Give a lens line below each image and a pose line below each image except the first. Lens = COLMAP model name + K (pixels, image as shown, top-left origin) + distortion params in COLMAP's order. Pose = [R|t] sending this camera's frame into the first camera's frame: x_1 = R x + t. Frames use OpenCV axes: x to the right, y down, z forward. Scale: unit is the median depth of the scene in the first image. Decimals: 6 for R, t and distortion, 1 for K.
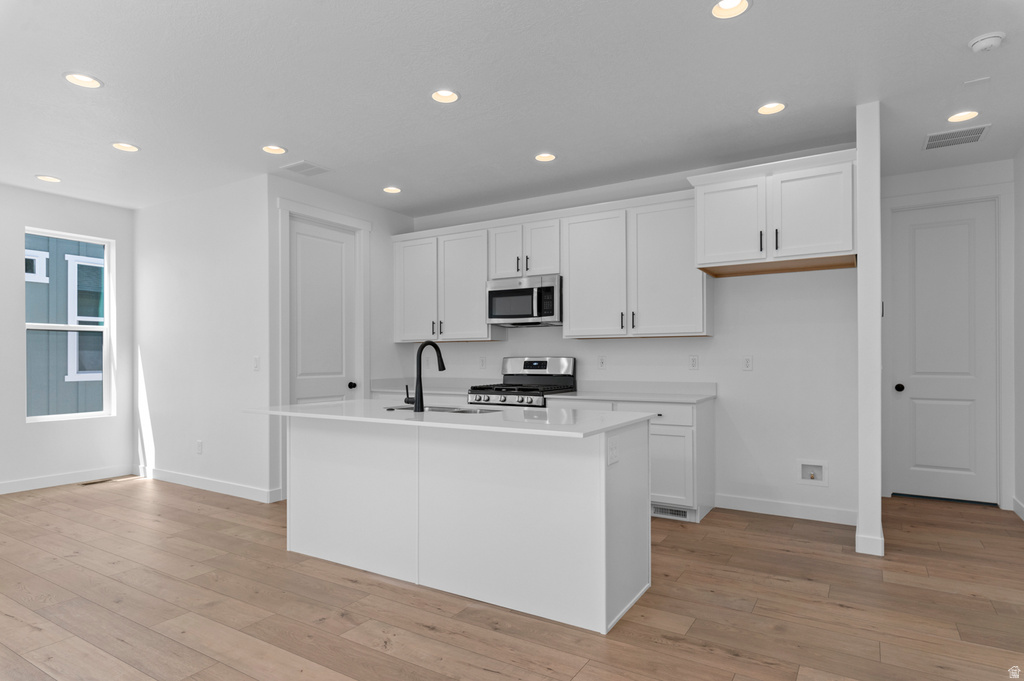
lens RADIAL K [[564.0, 0, 518.3], [0, 564.0, 355.0], [0, 0, 1]] dist [0.002217, -0.000412]
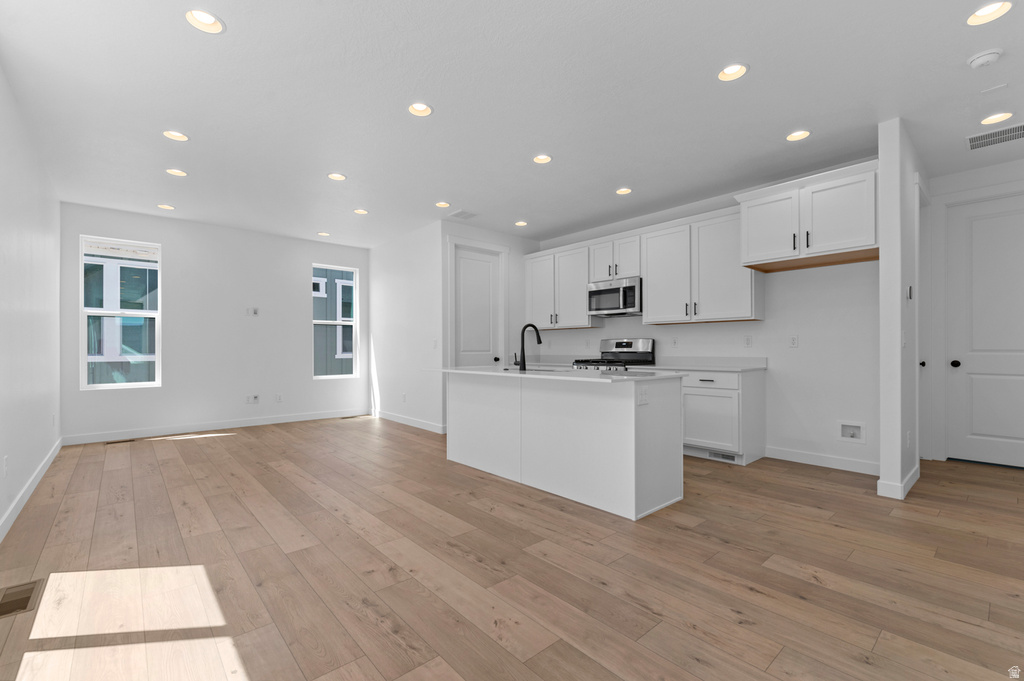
lens RADIAL K [[439.3, 0, 515.5], [0, 439.3, 347.3], [0, 0, 1]] dist [0.000235, -0.000161]
pose [[0.956923, -0.000252, -0.290342, 0.112268], [0.001078, 0.999996, 0.002683, 0.026330], [0.290340, -0.002881, 0.956919, -0.102181]]
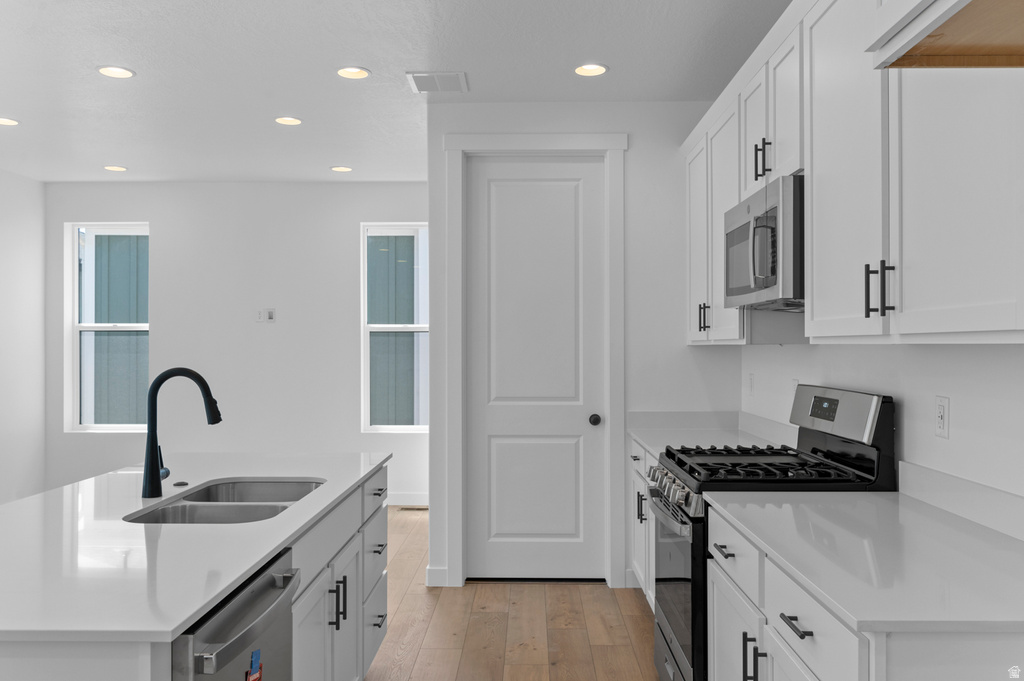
lens RADIAL K [[808.8, 0, 512.0], [0, 808.8, 340.5], [0, 0, 1]] dist [0.031988, 0.001298]
pose [[0.504031, -0.001800, -0.863684, 0.527293], [0.004648, 0.999989, 0.000628, -0.040127], [0.863673, -0.004331, 0.504034, 0.681737]]
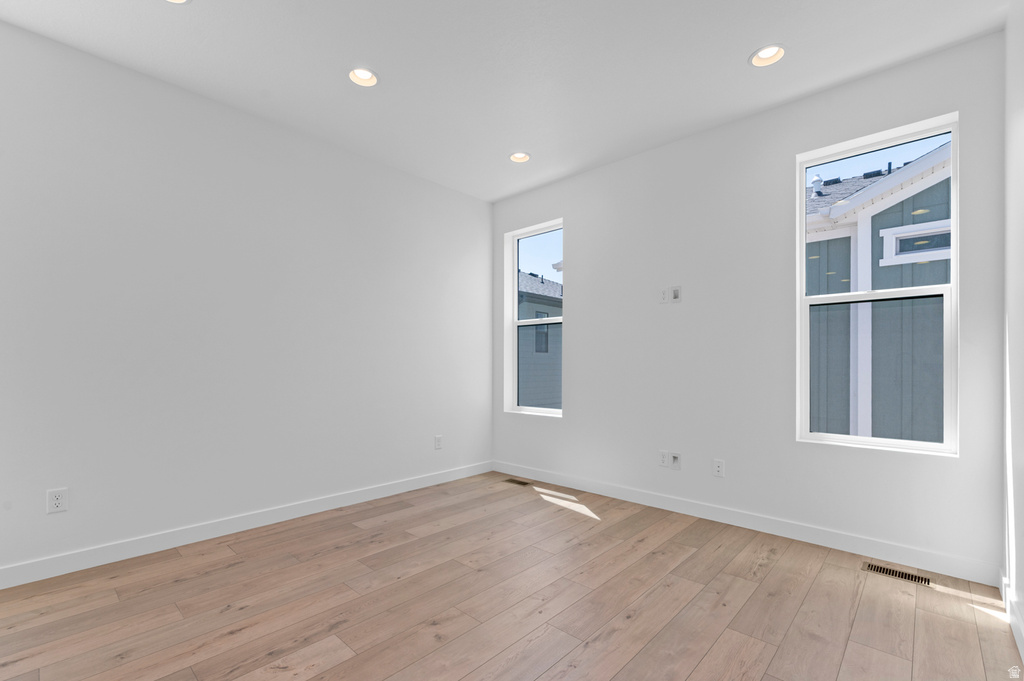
lens RADIAL K [[454.0, 0, 515.2], [0, 454.0, 365.7], [0, 0, 1]] dist [-0.001181, -0.000177]
pose [[-0.188320, 0.005397, -0.982093, -0.336191], [0.004881, 0.999978, 0.004559, 0.030998], [0.982096, -0.003935, -0.188342, 0.971927]]
